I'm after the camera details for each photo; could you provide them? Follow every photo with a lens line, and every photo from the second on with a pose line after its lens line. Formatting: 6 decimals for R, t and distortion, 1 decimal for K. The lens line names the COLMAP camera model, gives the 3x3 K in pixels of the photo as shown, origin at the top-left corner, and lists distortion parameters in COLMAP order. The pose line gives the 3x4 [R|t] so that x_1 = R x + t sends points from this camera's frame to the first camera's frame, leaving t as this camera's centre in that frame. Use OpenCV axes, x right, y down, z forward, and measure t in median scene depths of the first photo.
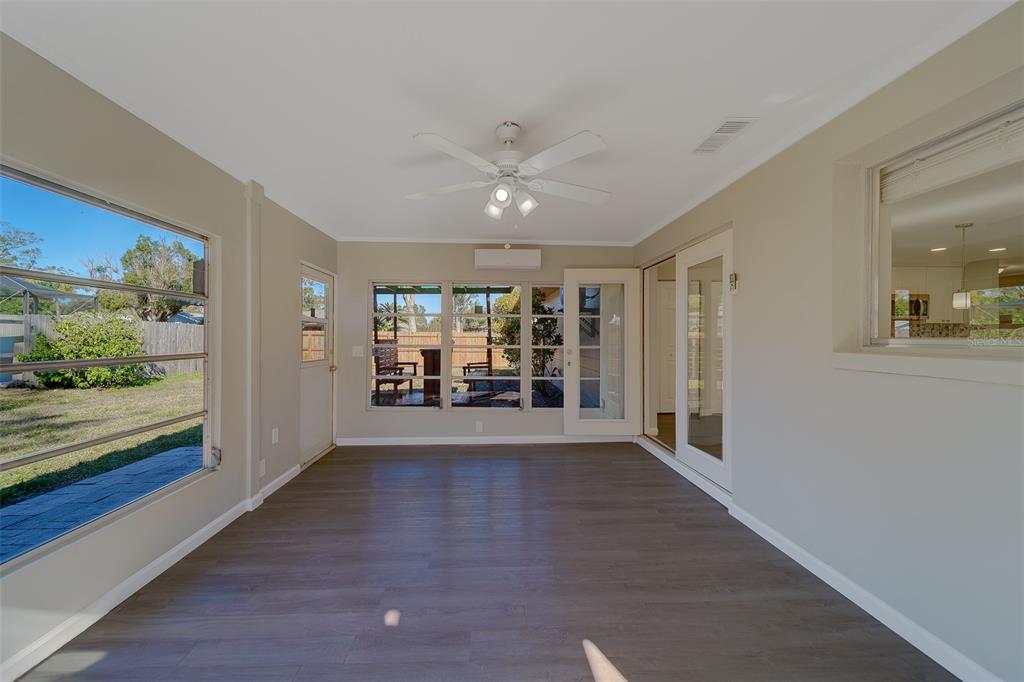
lens RADIAL K [[374.4, 0, 509.3], [0, 374.4, 336.9], [0, 0, 1]] dist [0.000302, -0.000022]
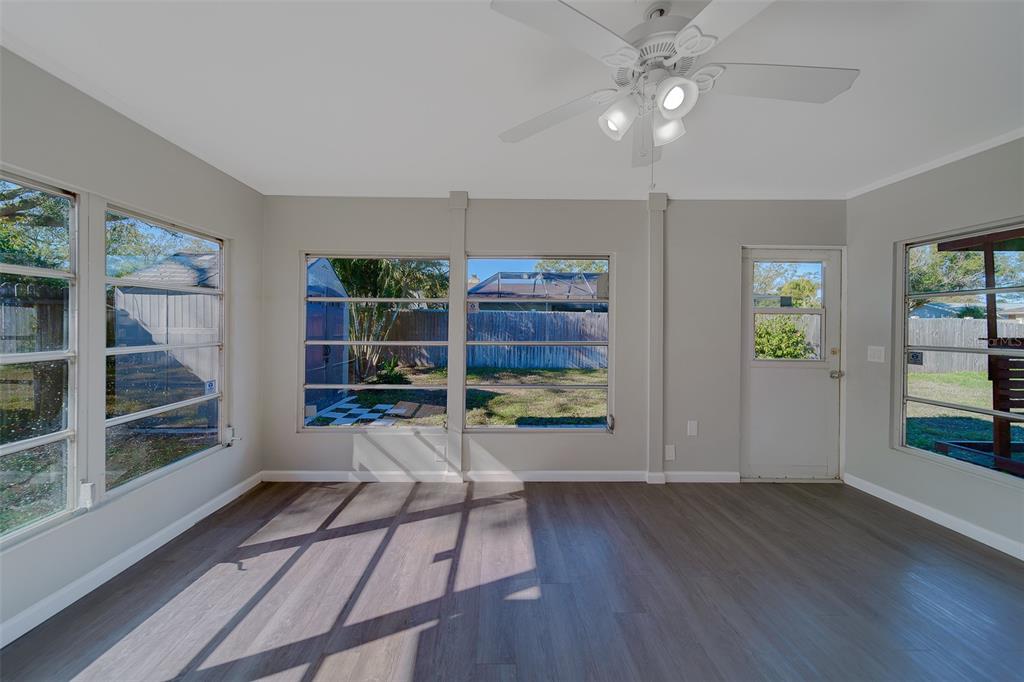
lens RADIAL K [[379.8, 0, 510.6], [0, 379.8, 327.5], [0, 0, 1]] dist [0.008305, -0.000026]
pose [[-0.029240, -0.001159, -0.999572, 0.320668], [-0.007290, 0.999973, -0.000946, -0.004303], [0.999546, 0.007259, -0.029247, 0.402352]]
